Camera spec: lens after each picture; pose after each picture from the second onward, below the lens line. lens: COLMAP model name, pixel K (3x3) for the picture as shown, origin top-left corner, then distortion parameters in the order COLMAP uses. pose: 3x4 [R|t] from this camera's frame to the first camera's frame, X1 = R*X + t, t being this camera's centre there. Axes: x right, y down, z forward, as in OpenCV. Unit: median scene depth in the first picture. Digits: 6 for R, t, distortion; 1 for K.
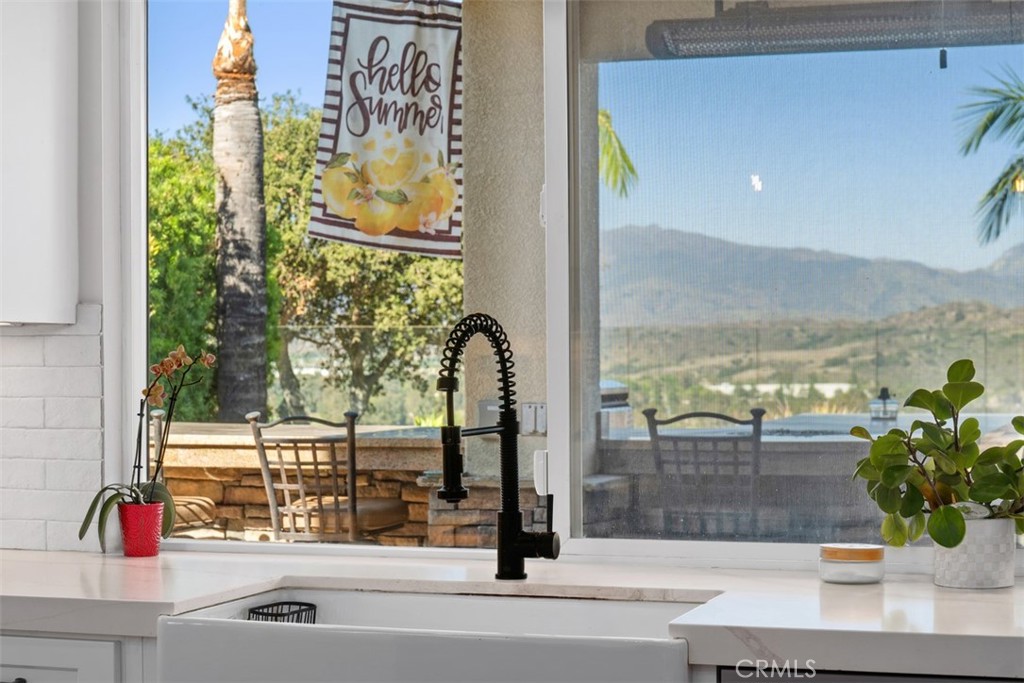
lens RADIAL K [[1964.8, 0, 511.7], [0, 1964.8, 342.7], [0, 0, 1]] dist [0.000069, 0.000000]
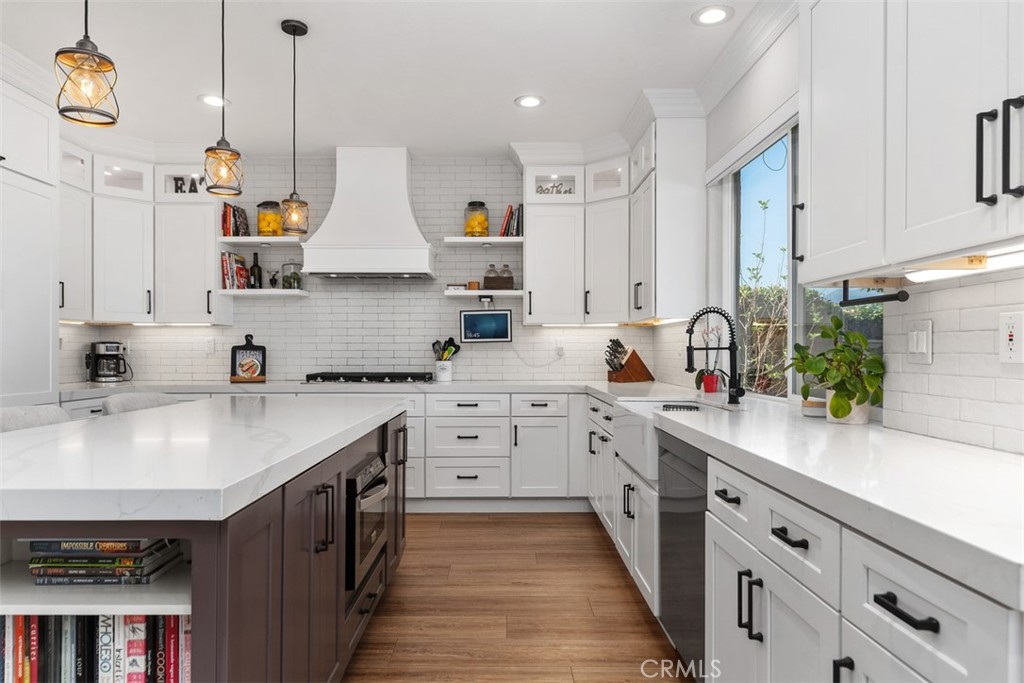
lens RADIAL K [[619.7, 0, 516.9], [0, 619.7, 360.1], [0, 0, 1]] dist [-0.022886, 0.003286]
pose [[0.351956, 0.019555, -0.935812, 0.597047], [0.003540, 0.999747, 0.022222, 0.033646], [0.936010, -0.011134, 0.351797, 0.346375]]
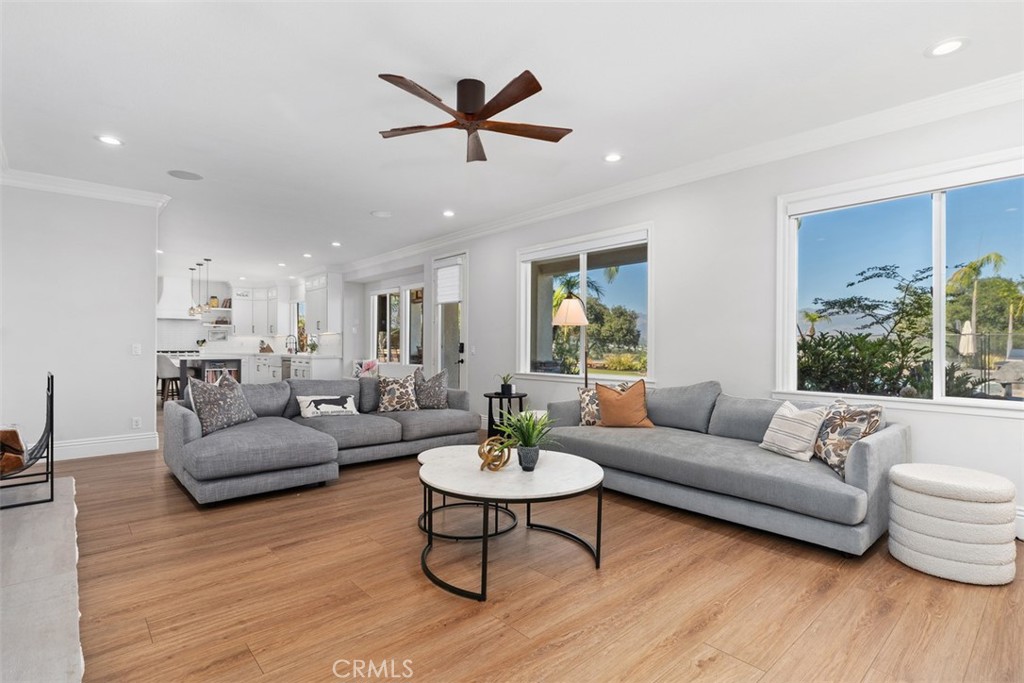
lens RADIAL K [[494.6, 0, 513.0], [0, 494.6, 345.5], [0, 0, 1]] dist [-0.000410, -0.000463]
pose [[0.880481, 0.003503, -0.474069, 2.547217], [-0.001284, 0.999987, 0.005005, 0.037615], [0.474080, -0.003799, 0.880474, -1.143607]]
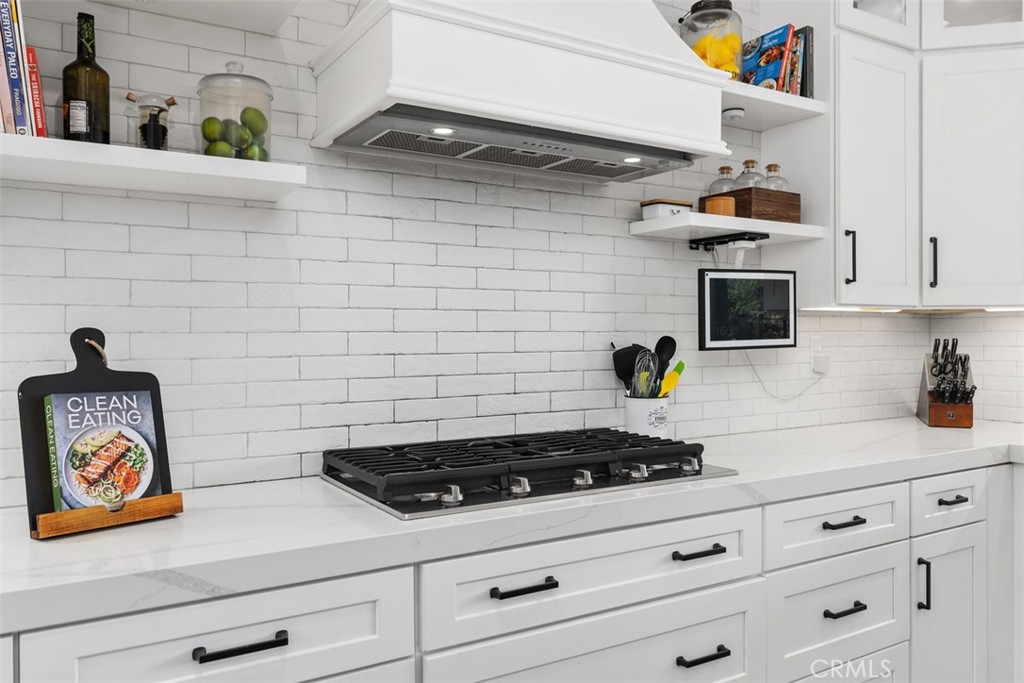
lens RADIAL K [[762.0, 0, 510.4], [0, 762.0, 339.7], [0, 0, 1]] dist [0.005644, -0.005731]
pose [[0.773188, 0.005339, -0.634154, -0.326116], [0.003541, 0.999913, 0.012736, 0.009812], [0.634167, -0.012093, 0.773102, 0.123503]]
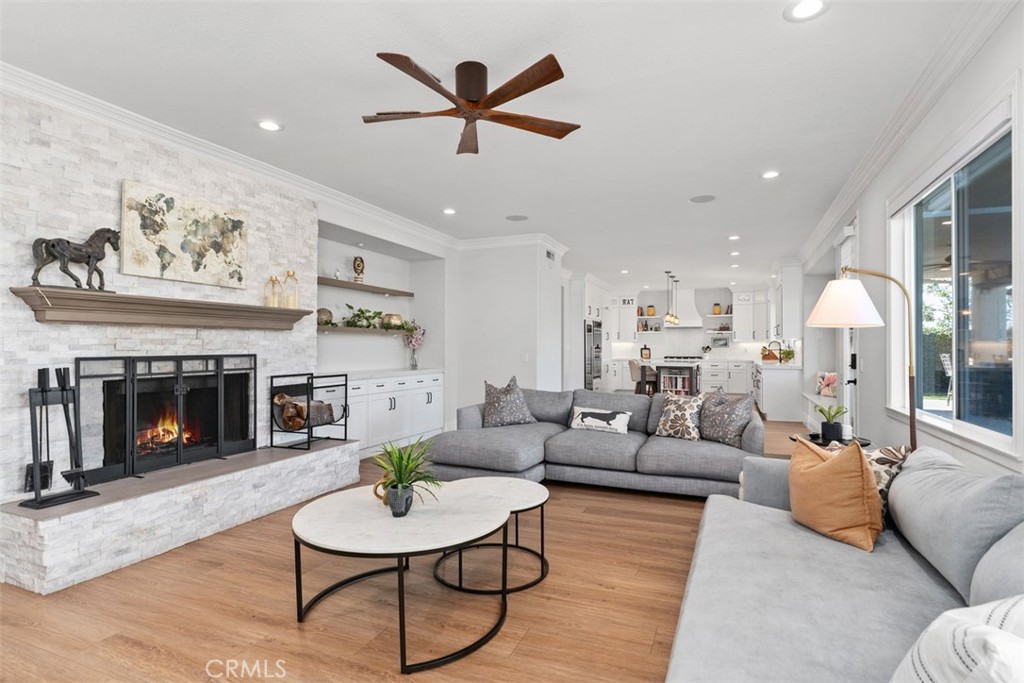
lens RADIAL K [[526.2, 0, 514.6], [0, 526.2, 342.7], [0, 0, 1]] dist [0.003256, -0.000994]
pose [[-0.054039, -0.007744, -0.998509, 2.836501], [0.003506, 0.999962, -0.007945, 0.018139], [0.998533, -0.003930, -0.054010, -0.401514]]
